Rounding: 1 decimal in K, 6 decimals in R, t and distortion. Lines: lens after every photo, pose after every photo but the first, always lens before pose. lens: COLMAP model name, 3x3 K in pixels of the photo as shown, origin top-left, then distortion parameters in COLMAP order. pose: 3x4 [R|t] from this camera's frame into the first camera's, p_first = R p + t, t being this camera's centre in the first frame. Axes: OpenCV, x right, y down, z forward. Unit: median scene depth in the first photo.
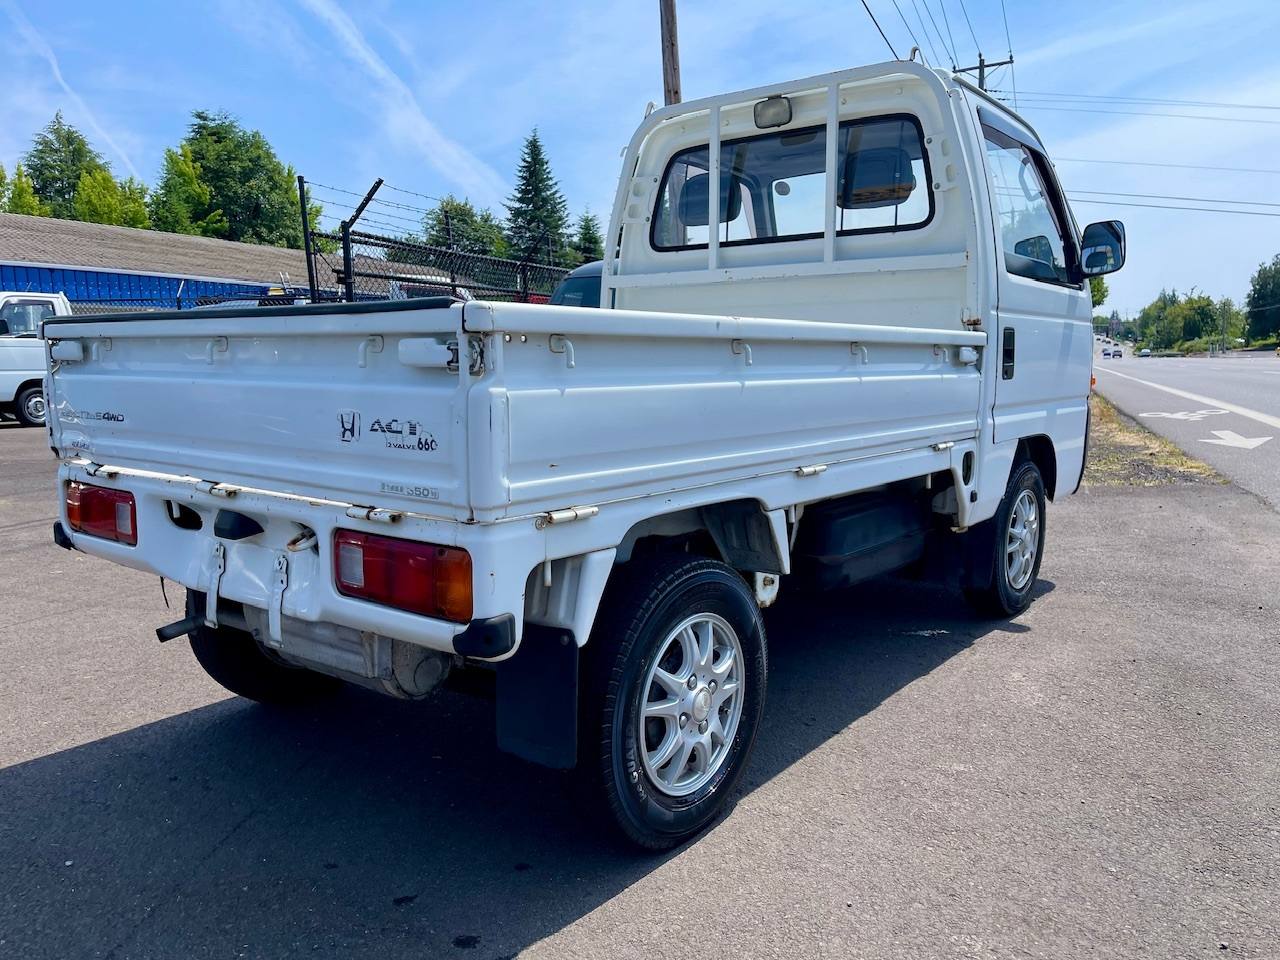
lens RADIAL K [[971.4, 0, 639.9], [0, 971.4, 488.8], [0, 0, 1]] dist [0.076164, -0.101534]
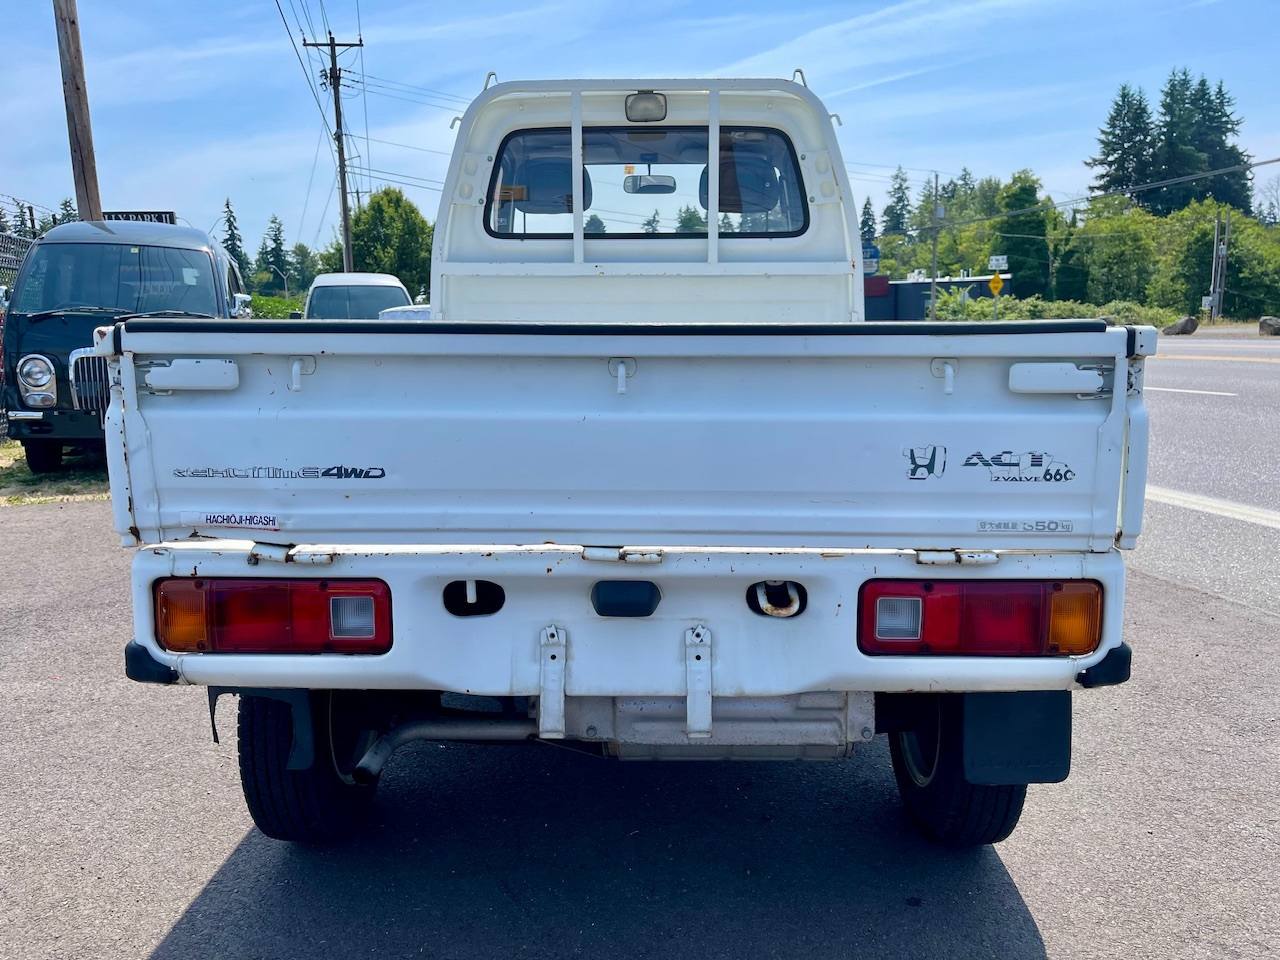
lens RADIAL K [[971.4, 0, 639.7], [0, 971.4, 483.5], [0, 0, 1]] dist [0.076164, -0.101534]
pose [[0.800490, -0.091393, 0.592337, -0.688801], [0.080983, 0.995735, 0.044193, -0.070096], [-0.593850, 0.012593, 0.804478, 0.299088]]
